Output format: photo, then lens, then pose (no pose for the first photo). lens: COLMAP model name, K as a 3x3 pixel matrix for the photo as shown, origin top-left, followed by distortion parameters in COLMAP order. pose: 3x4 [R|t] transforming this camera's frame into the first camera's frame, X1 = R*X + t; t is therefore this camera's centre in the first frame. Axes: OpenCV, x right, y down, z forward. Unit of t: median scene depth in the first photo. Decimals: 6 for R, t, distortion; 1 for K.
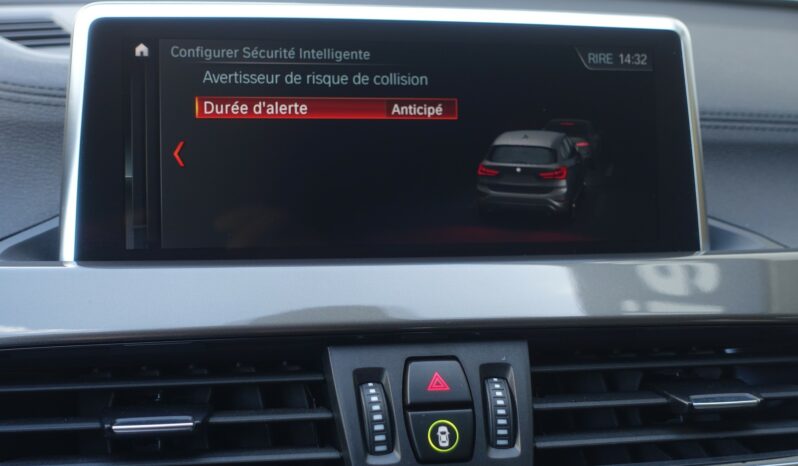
lens RADIAL K [[1075.2, 0, 397.3], [0, 1075.2, 234.3], [0, 0, 1]] dist [-0.058761, 0.000000]
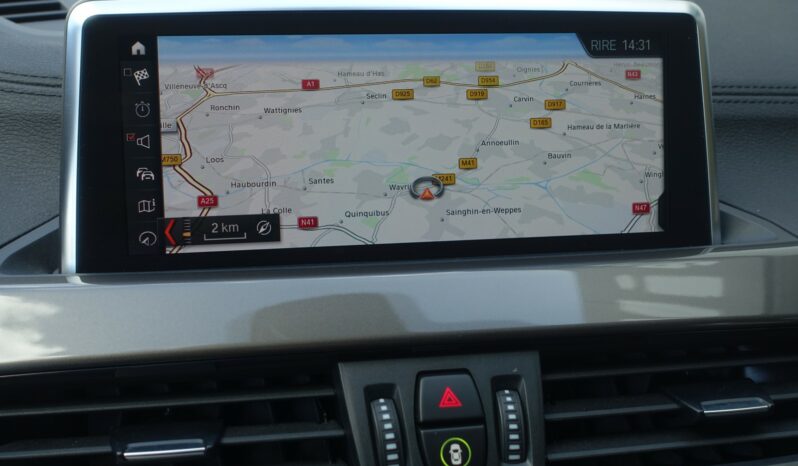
lens RADIAL K [[1075.2, 0, 400.3], [0, 1075.2, 229.7], [0, 0, 1]] dist [-0.058761, 0.000000]
pose [[0.999903, -0.009024, 0.010565, -0.016560], [0.007892, 0.994687, 0.102646, -0.116505], [-0.011435, -0.102553, 0.994662, 0.027122]]
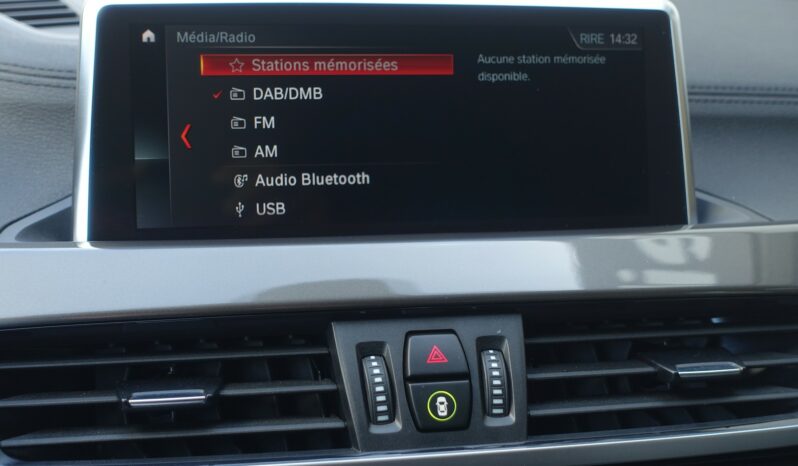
lens RADIAL K [[1075.2, 0, 399.4], [0, 1075.2, 232.6], [0, 0, 1]] dist [-0.058761, 0.000000]
pose [[0.999966, -0.007673, 0.003017, -0.000818], [0.007534, 0.999023, 0.043551, -0.027641], [-0.003348, -0.043527, 0.999047, -0.047019]]
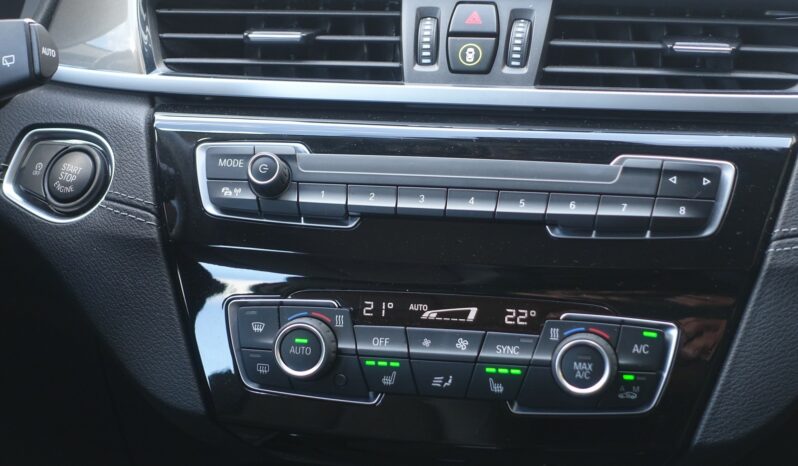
lens RADIAL K [[1693.1, 0, 398.2], [0, 1693.1, 234.0], [0, 0, 1]] dist [-0.157644, 0.000000]
pose [[0.929798, 0.074383, -0.360475, 0.722226], [-0.031735, 0.991921, 0.122824, 0.145261], [0.366699, -0.102762, 0.924647, -1.020495]]
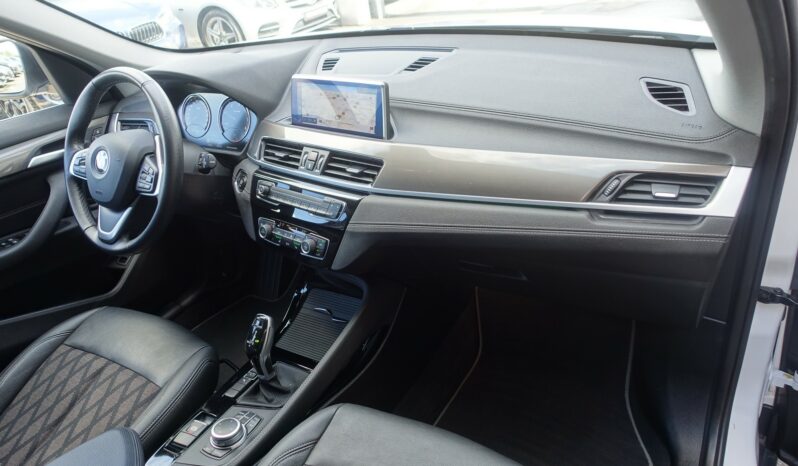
lens RADIAL K [[546.1, 0, 399.2], [0, 546.1, 234.9], [0, 0, 1]] dist [-0.012631, -0.005782]
pose [[0.652804, 0.280158, -0.703817, 2.378165], [-0.022848, 0.935958, 0.351371, -0.472897], [0.757182, -0.213296, 0.617398, -0.483480]]
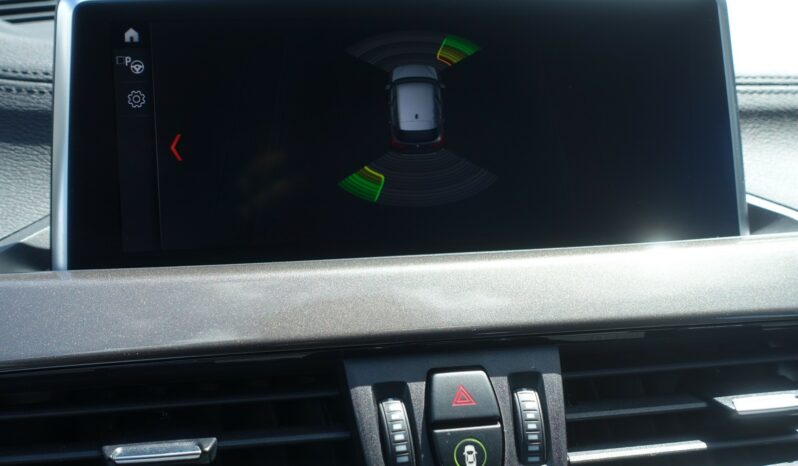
lens RADIAL K [[1075.2, 0, 399.2], [0, 1075.2, 232.6], [0, 0, 1]] dist [-0.058761, 0.000000]
pose [[0.999720, -0.022723, -0.006591, -0.007907], [0.023125, 0.997338, 0.069149, -0.066979], [0.005002, -0.069282, 0.997585, 0.081782]]
